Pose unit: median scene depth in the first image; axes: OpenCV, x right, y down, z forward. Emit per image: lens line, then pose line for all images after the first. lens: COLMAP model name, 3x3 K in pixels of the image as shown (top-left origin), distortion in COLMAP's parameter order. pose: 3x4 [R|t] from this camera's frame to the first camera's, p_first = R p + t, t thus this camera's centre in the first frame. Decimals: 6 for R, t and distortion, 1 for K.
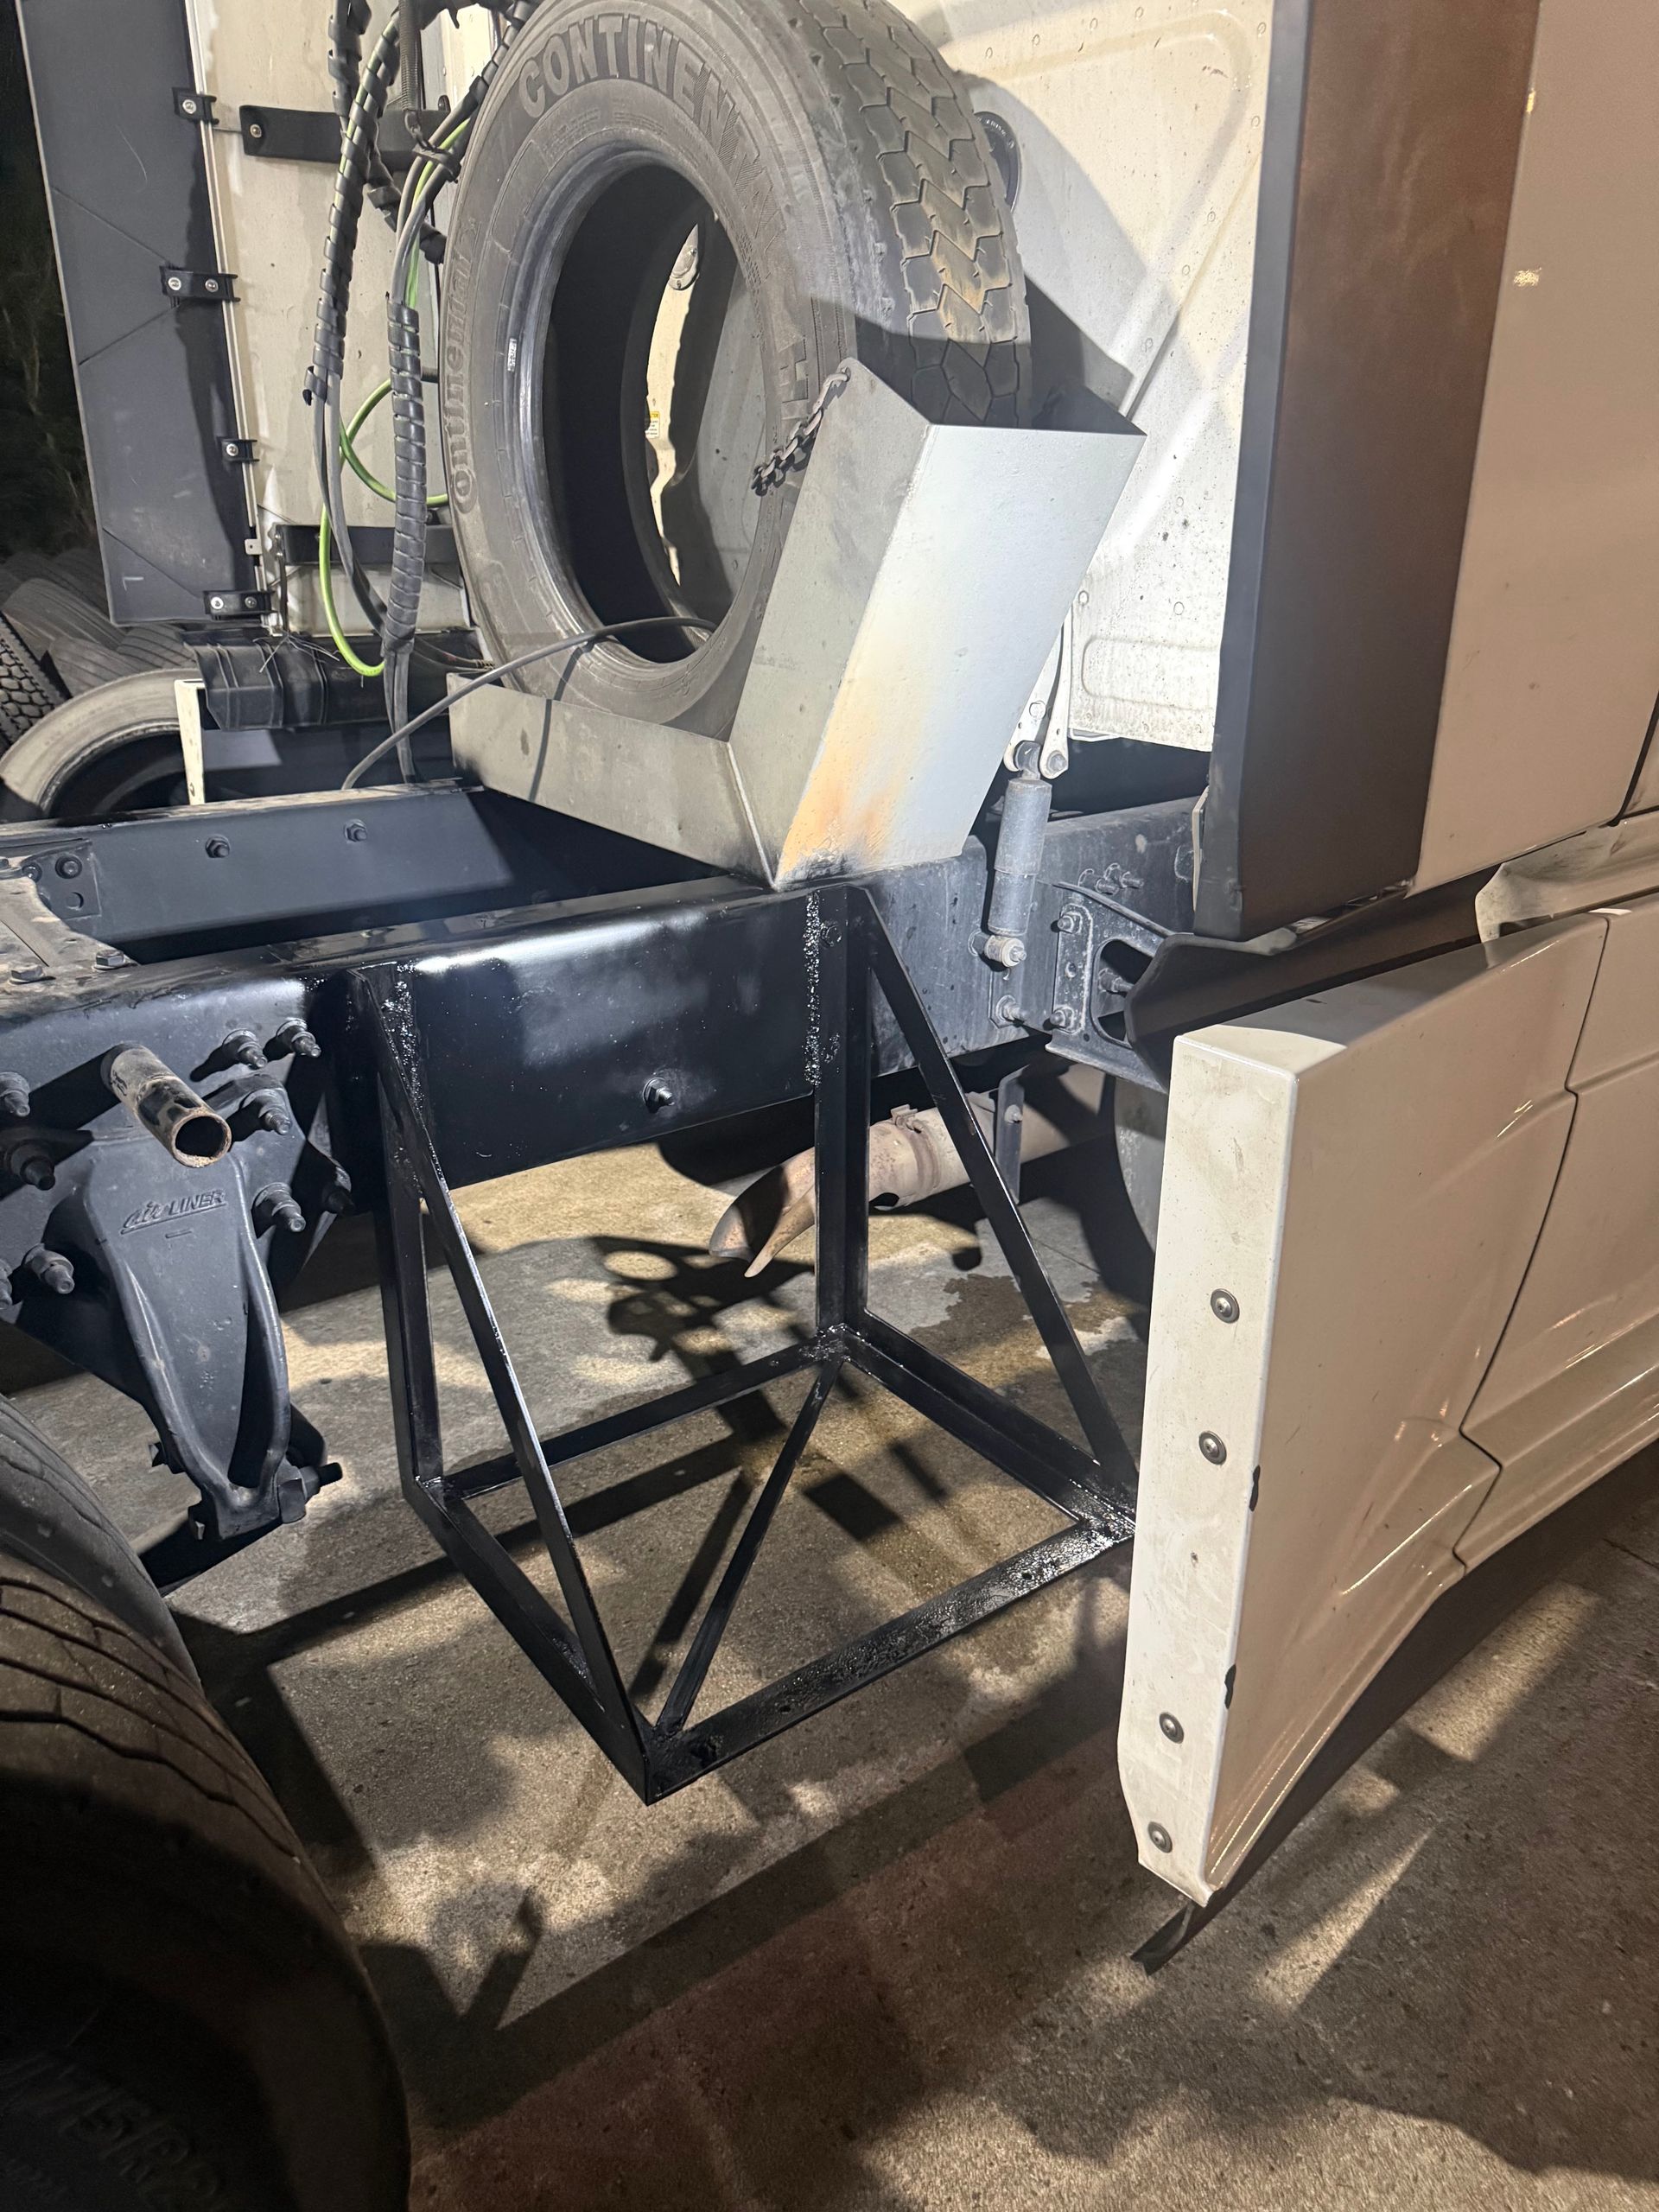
lens RADIAL K [[1552.0, 0, 769.8], [0, 1552.0, 1115.9], [0, 0, 1]] dist [0.165675, -0.187270]
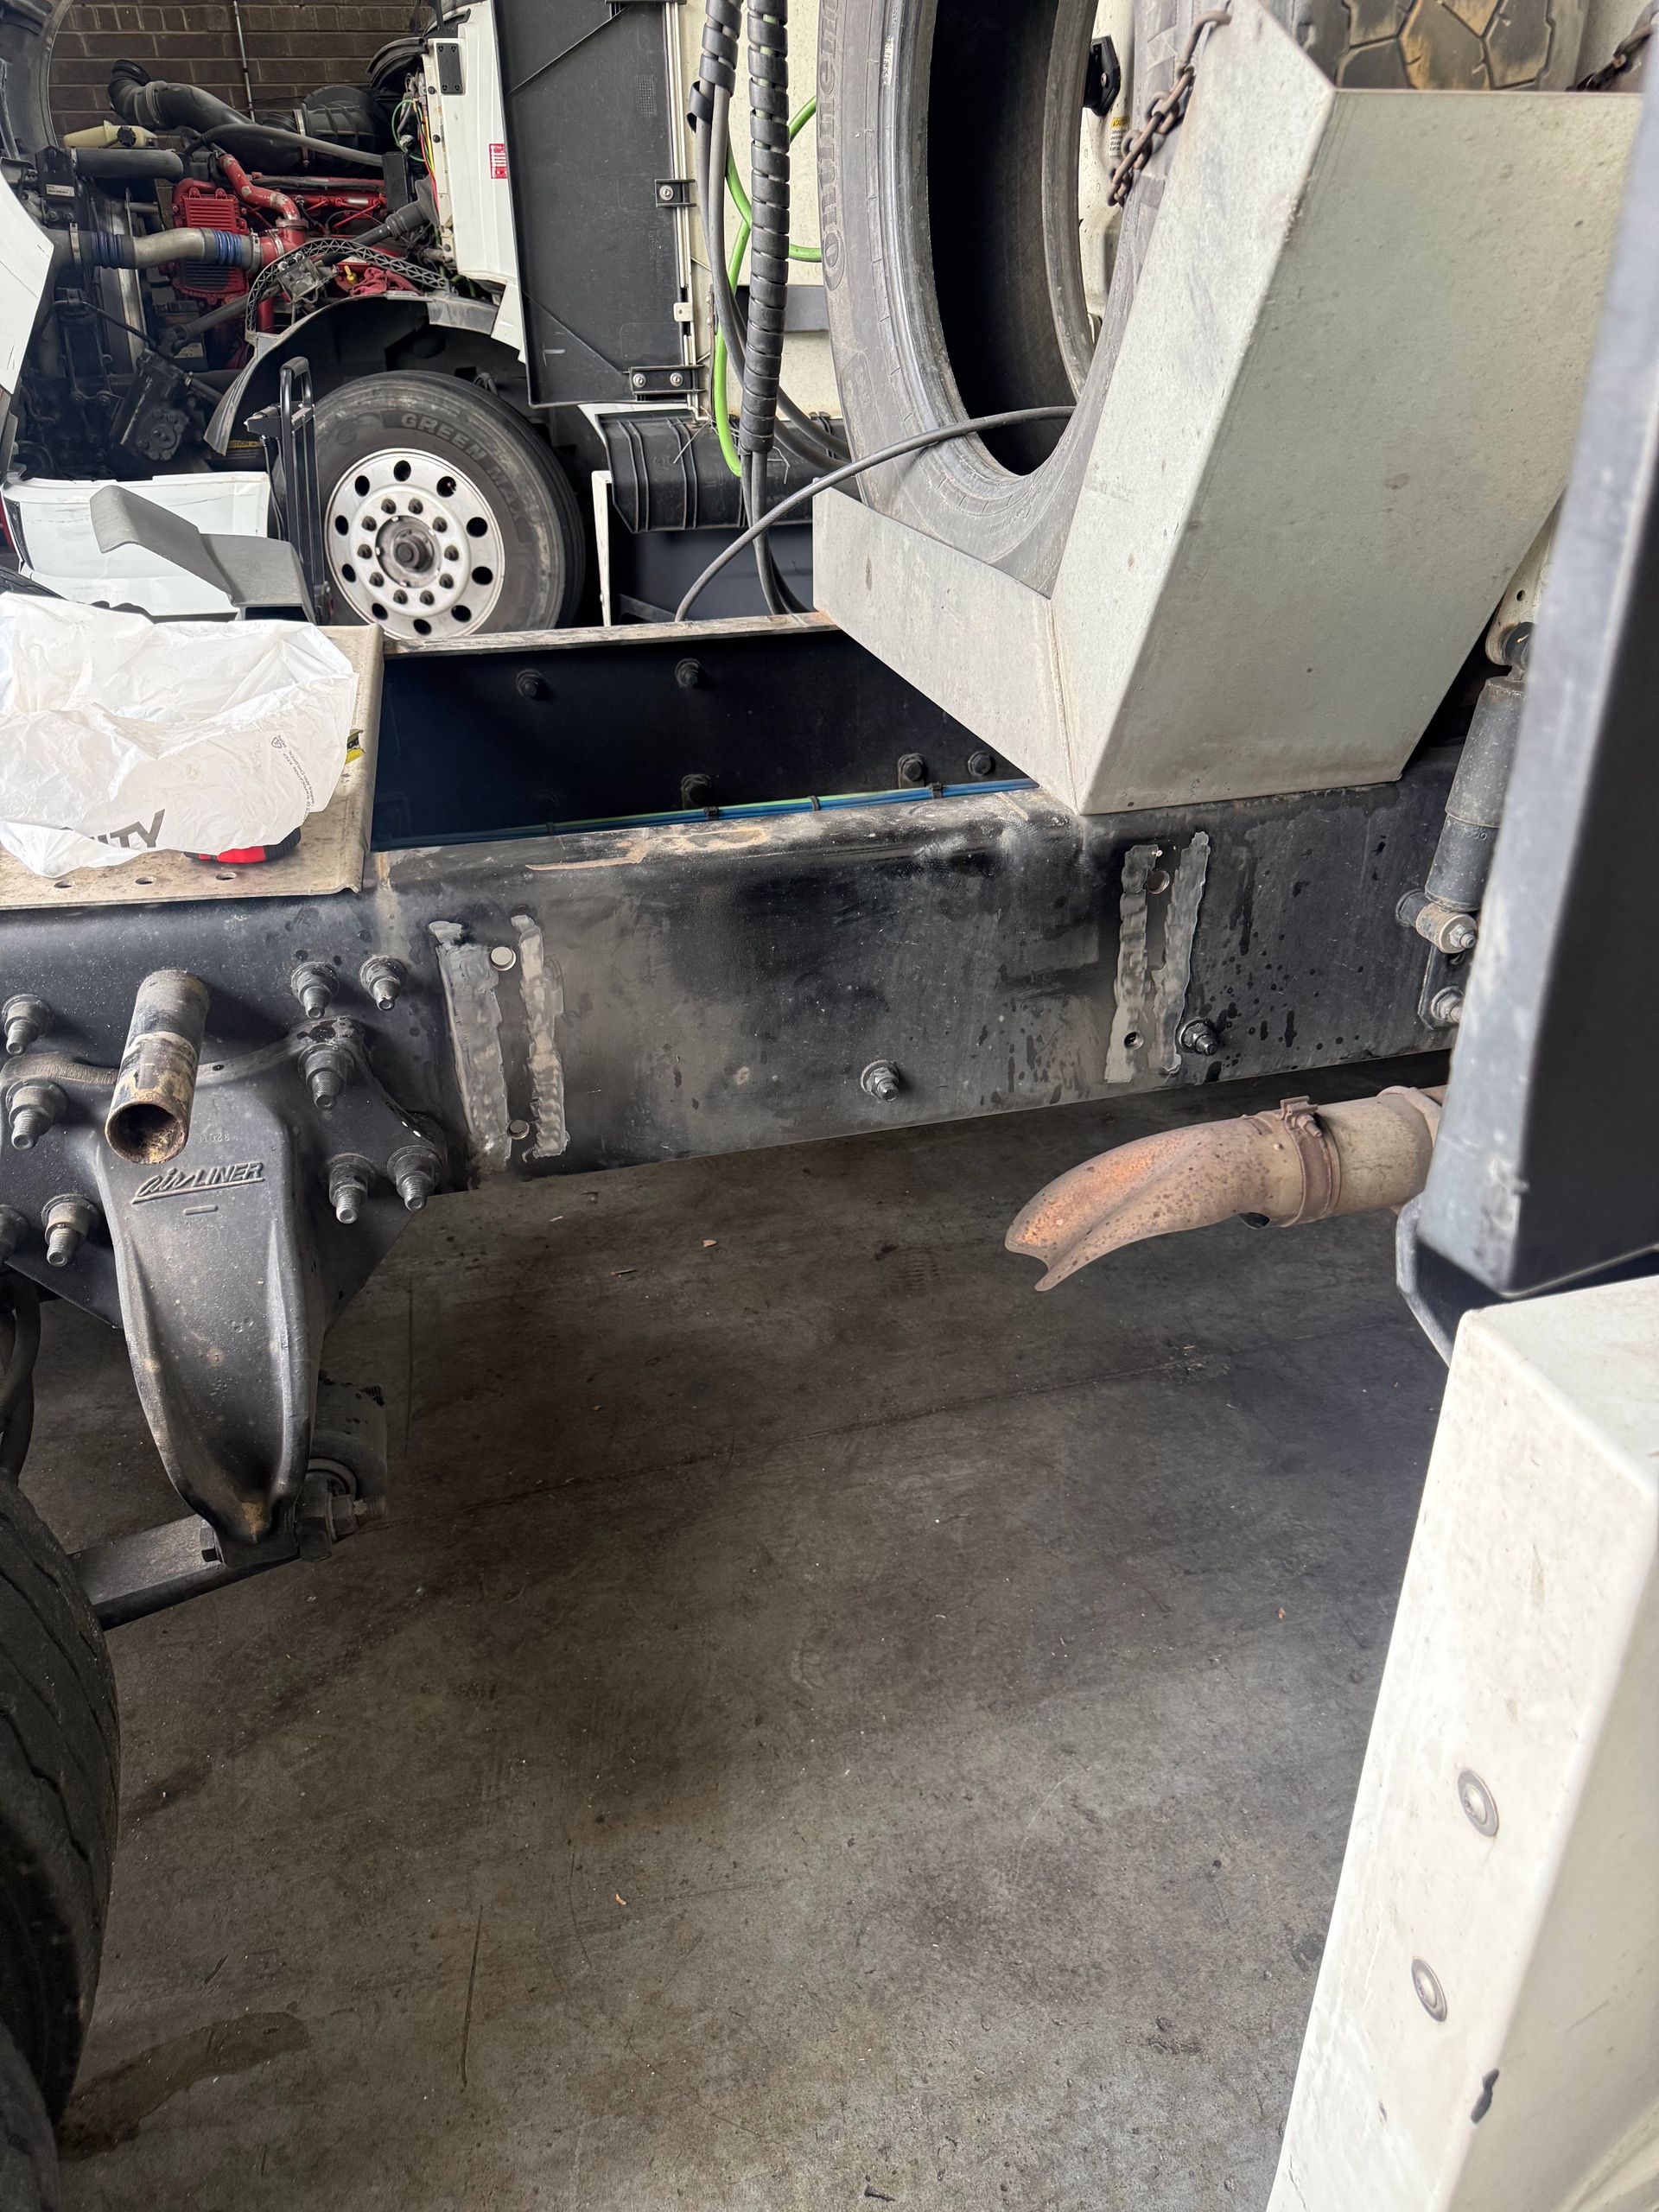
lens RADIAL K [[1552.0, 0, 769.8], [0, 1552.0, 1115.9], [0, 0, 1]] dist [0.165675, -0.187270]
pose [[0.929518, 0.161520, -0.331523, 0.116723], [-0.117434, 0.981825, 0.149091, -0.091744], [0.349578, -0.099650, 0.931593, 0.239740]]
